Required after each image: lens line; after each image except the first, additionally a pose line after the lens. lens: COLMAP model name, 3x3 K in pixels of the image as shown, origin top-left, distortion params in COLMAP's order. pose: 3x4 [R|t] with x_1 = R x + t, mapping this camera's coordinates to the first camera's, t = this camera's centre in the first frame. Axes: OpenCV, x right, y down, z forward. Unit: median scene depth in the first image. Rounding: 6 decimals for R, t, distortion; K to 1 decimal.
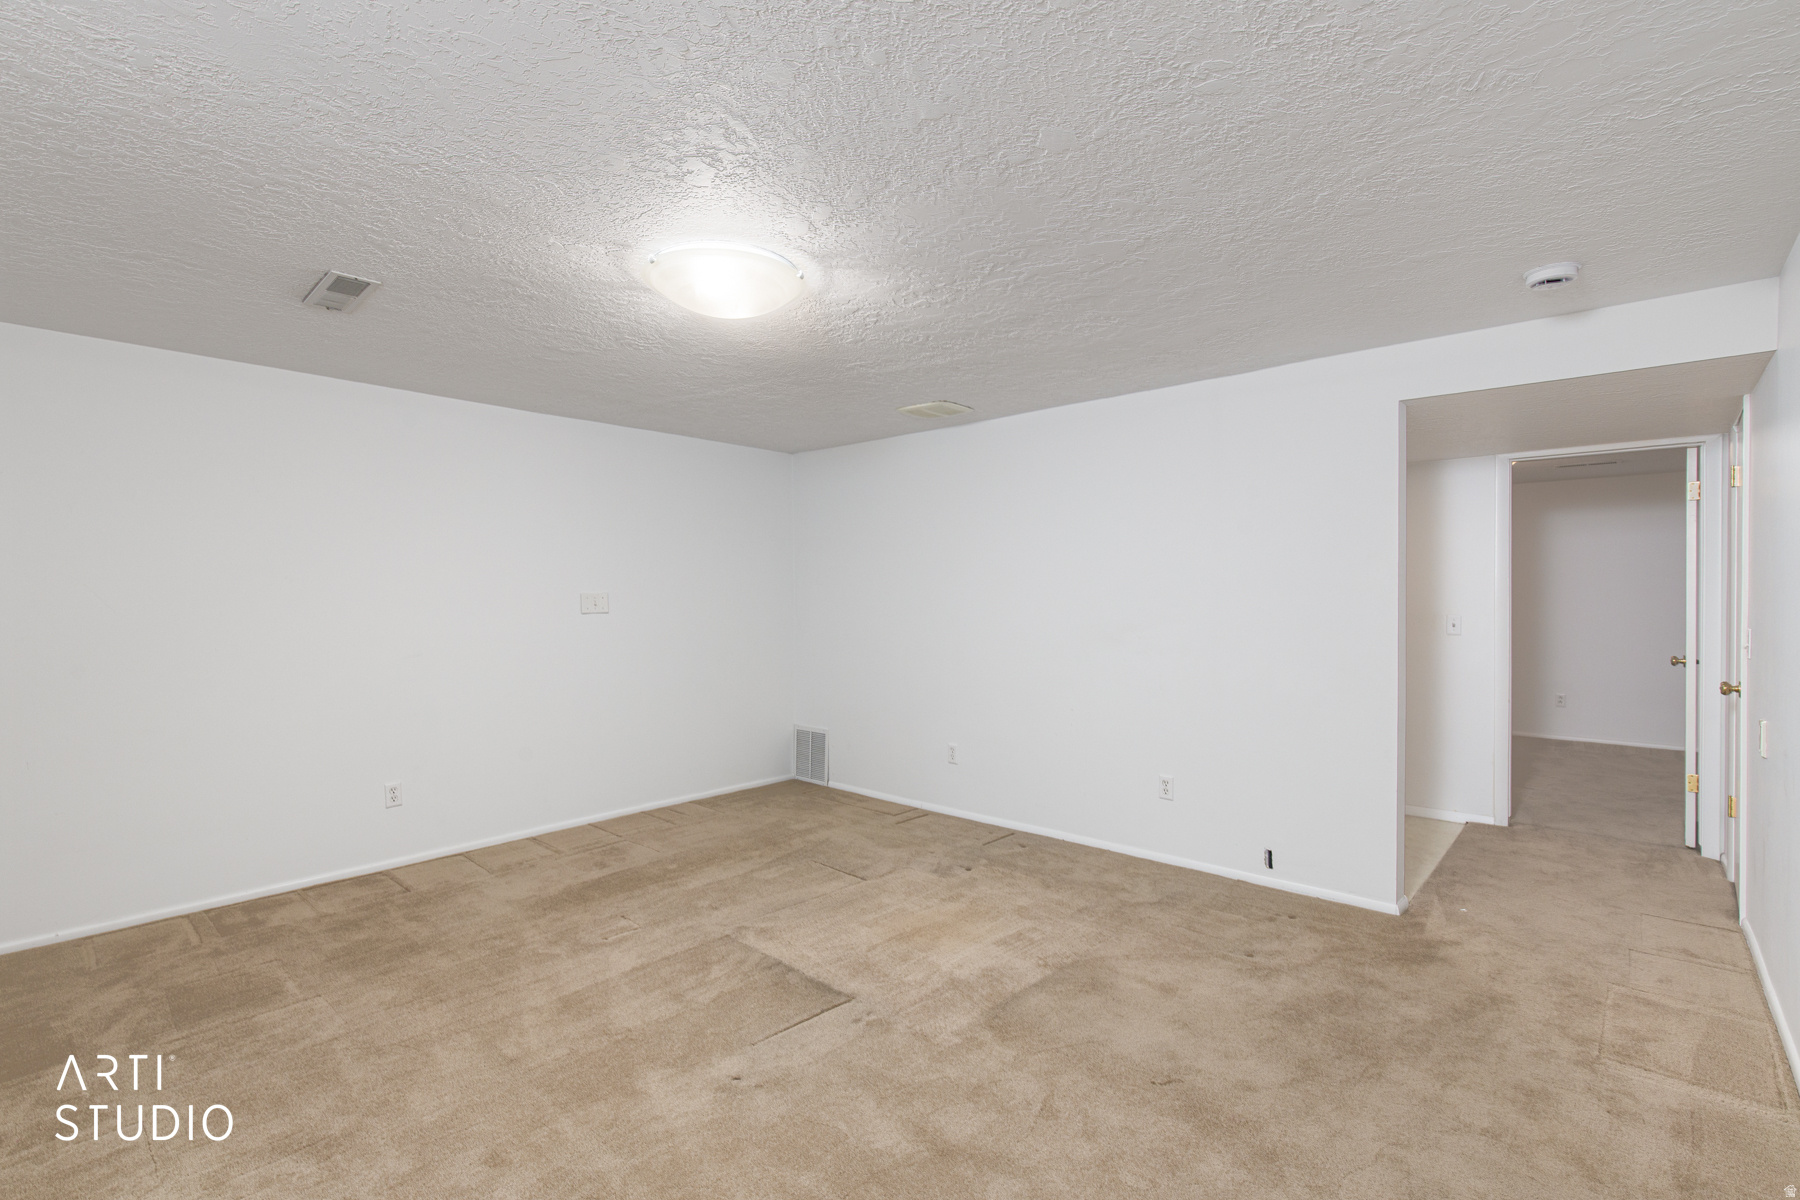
lens RADIAL K [[806.4, 0, 894.7], [0, 806.4, 609.6], [0, 0, 1]] dist [0.007106, -0.000404]
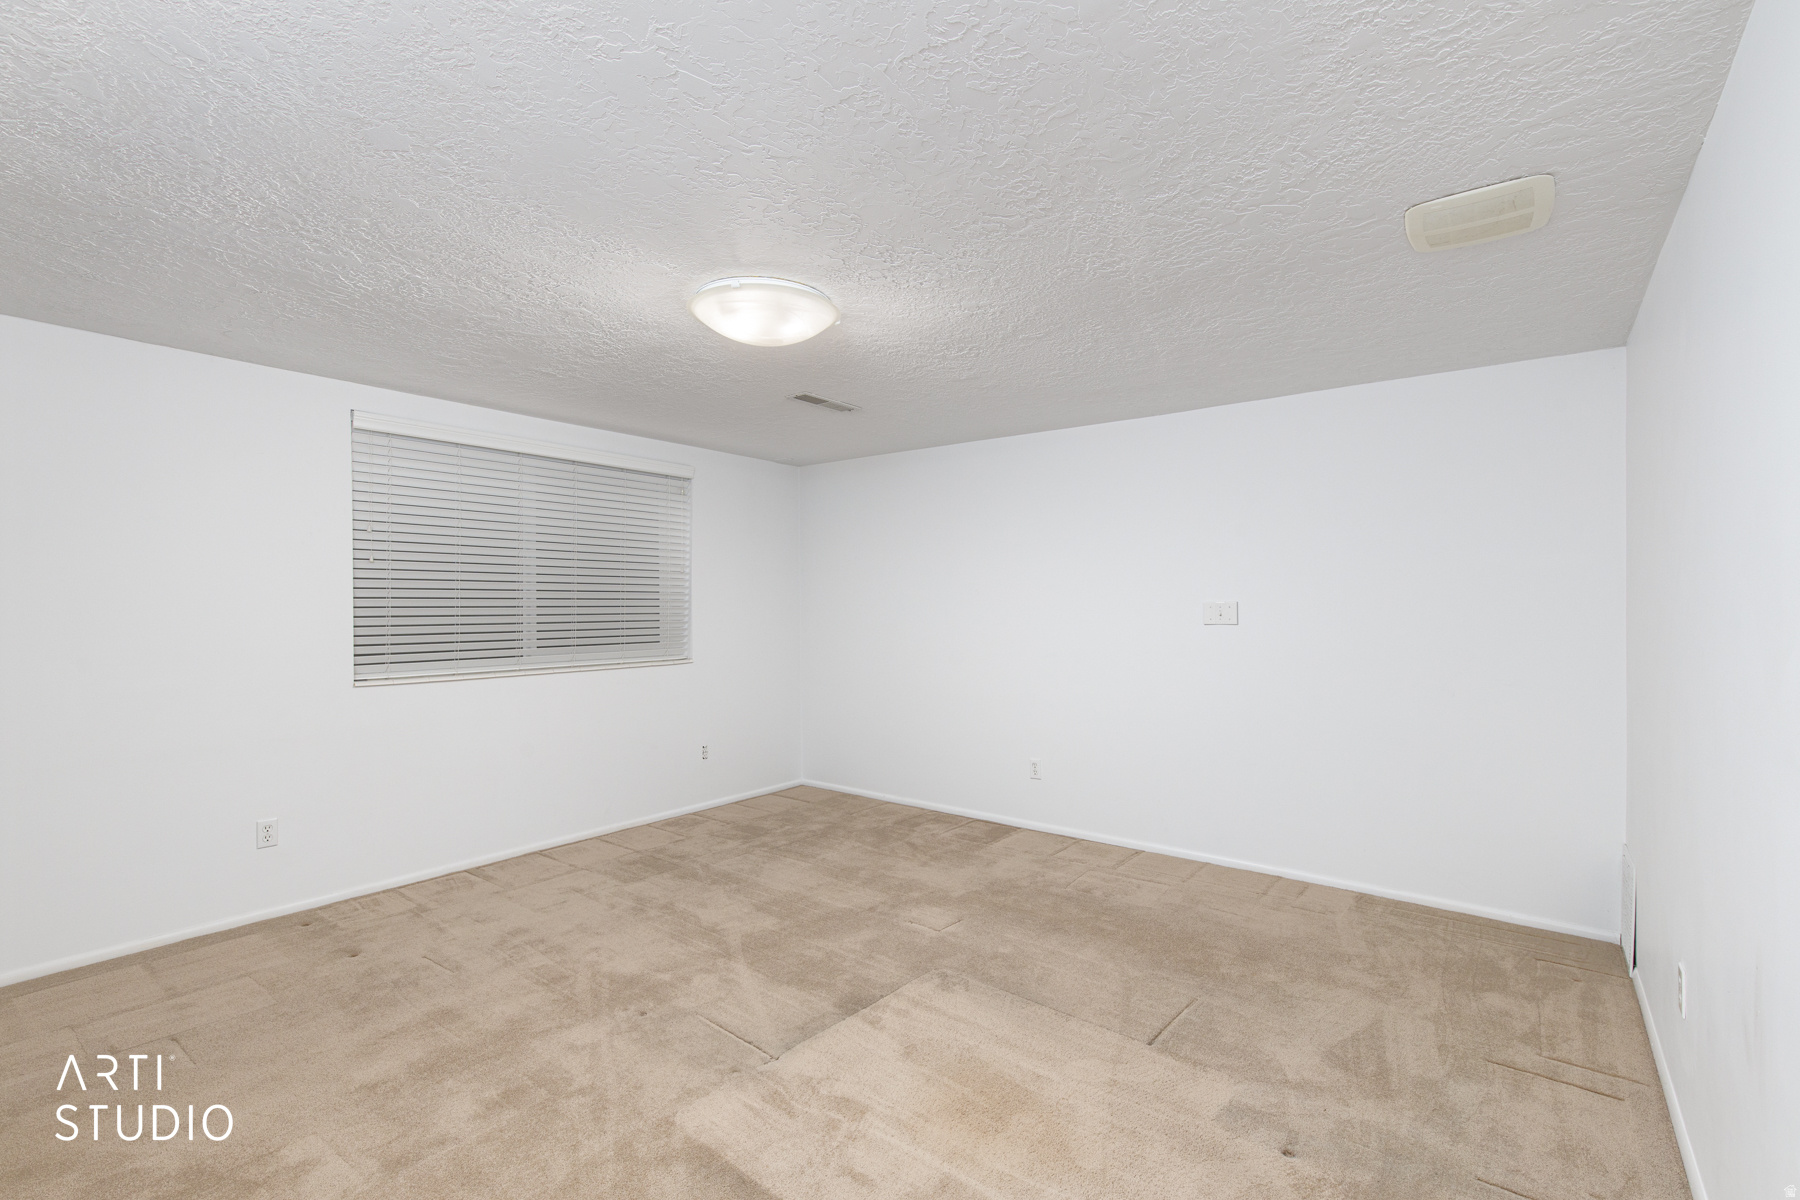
lens RADIAL K [[826.8, 0, 904.6], [0, 826.8, 604.4], [0, 0, 1]] dist [0.006006, -0.000267]
pose [[0.073048, 0.005759, -0.997312, 0.677677], [-0.018104, 0.999826, 0.004448, -0.020217], [0.997164, 0.017731, 0.073140, 0.824333]]
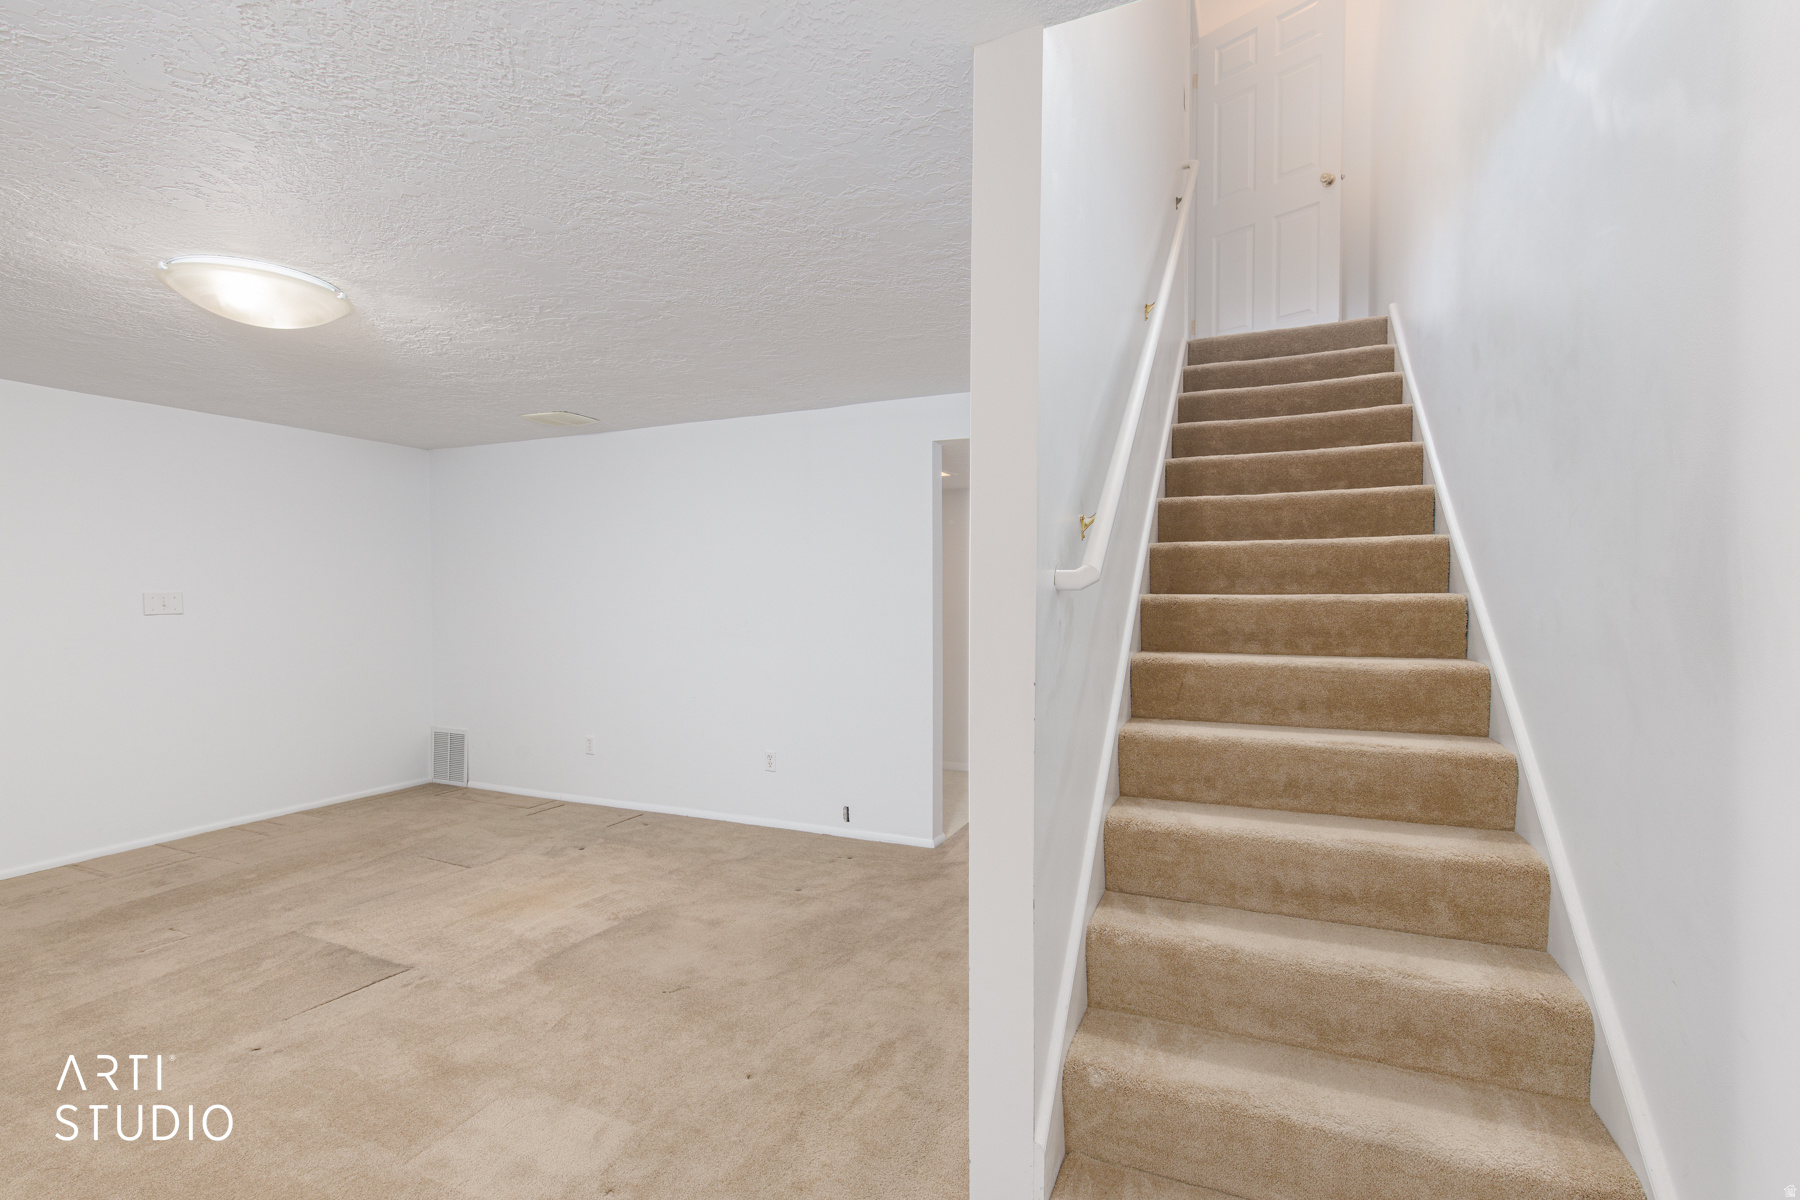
lens RADIAL K [[806.4, 0, 894.7], [0, 806.4, 609.6], [0, 0, 1]] dist [0.007106, -0.000404]
pose [[0.951223, -0.007215, 0.308419, 0.183828], [0.006652, 0.999974, 0.002877, 0.001820], [-0.308431, -0.000685, 0.951246, -0.182152]]
